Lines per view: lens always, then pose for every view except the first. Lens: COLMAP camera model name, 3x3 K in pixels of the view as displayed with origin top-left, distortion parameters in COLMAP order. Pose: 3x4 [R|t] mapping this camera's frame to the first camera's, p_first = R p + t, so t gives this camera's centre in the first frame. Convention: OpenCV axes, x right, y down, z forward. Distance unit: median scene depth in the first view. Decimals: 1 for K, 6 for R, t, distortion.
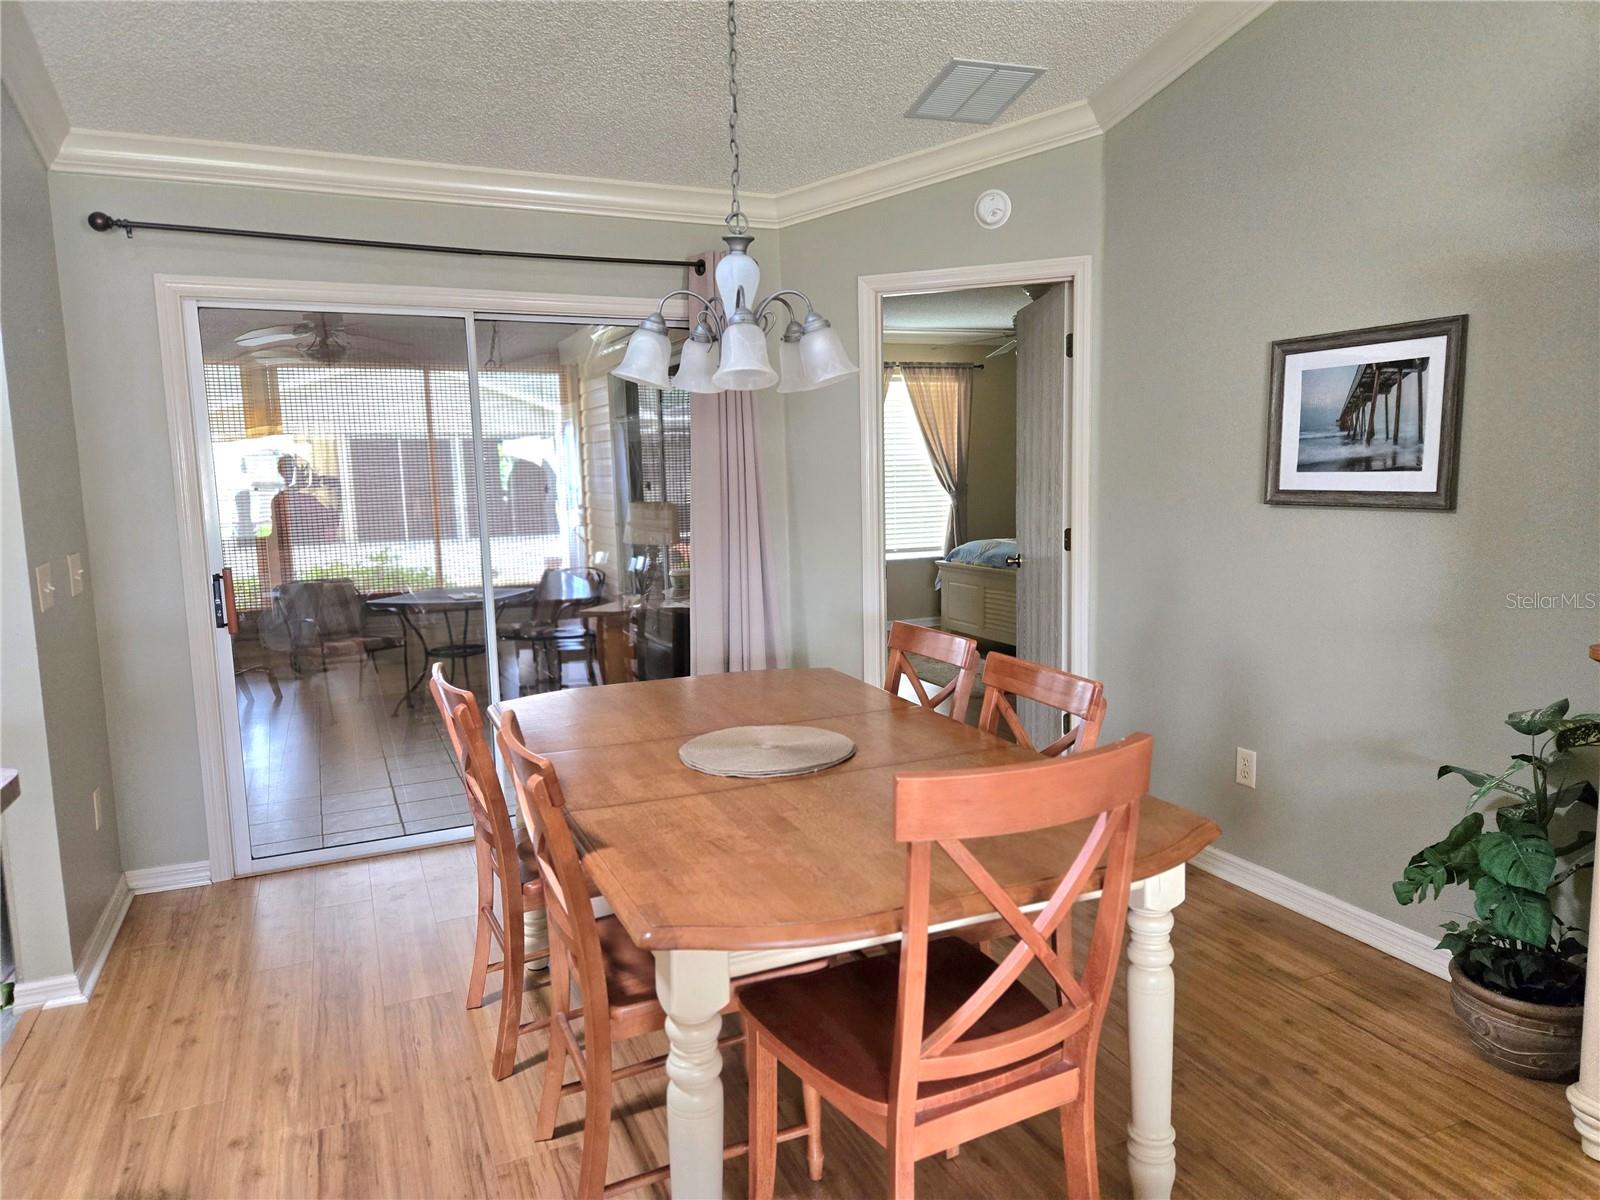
lens RADIAL K [[1069.0, 0, 793.9], [0, 1069.0, 608.2], [0, 0, 1]] dist [0.018224, -0.009729]
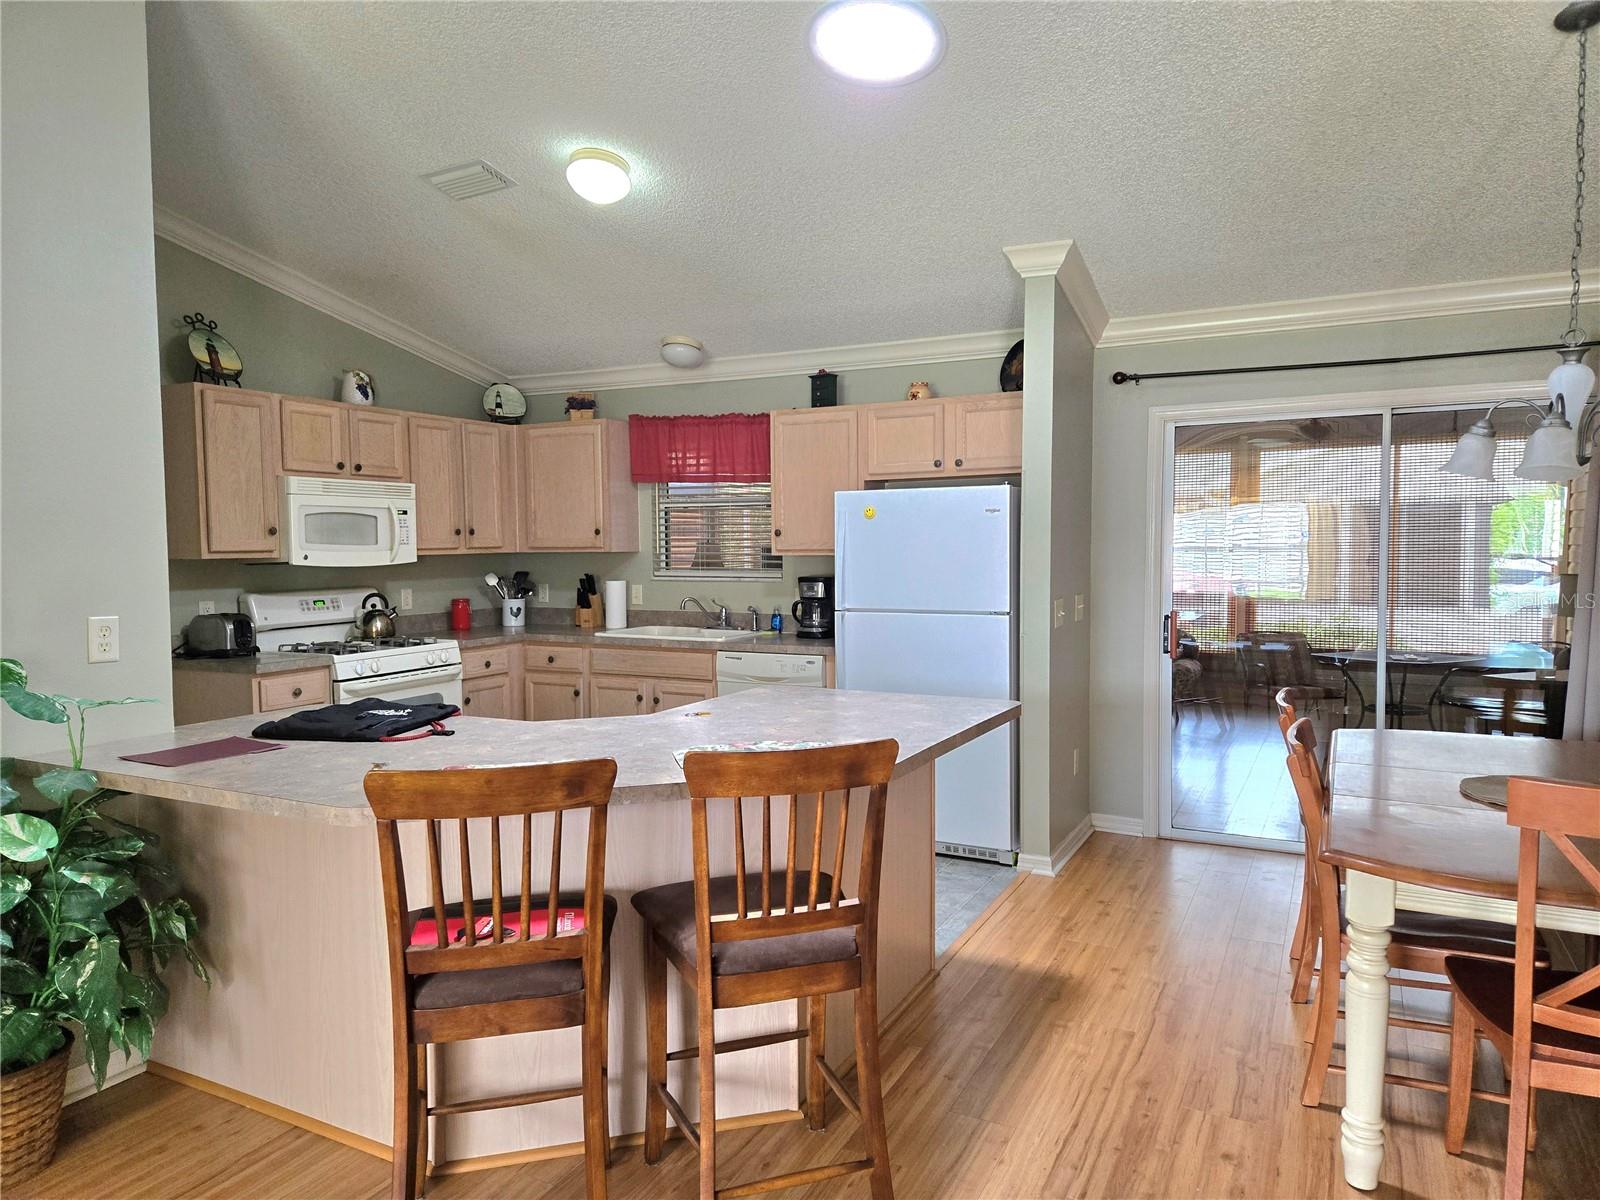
lens RADIAL K [[1069.0, 0, 797.8], [0, 1069.0, 610.8], [0, 0, 1]] dist [0.018224, -0.009729]
pose [[0.631566, 0.063894, -0.772685, 0.263635], [-0.107661, 0.994171, -0.005789, 0.025877], [0.767811, 0.086844, 0.634764, -0.285657]]
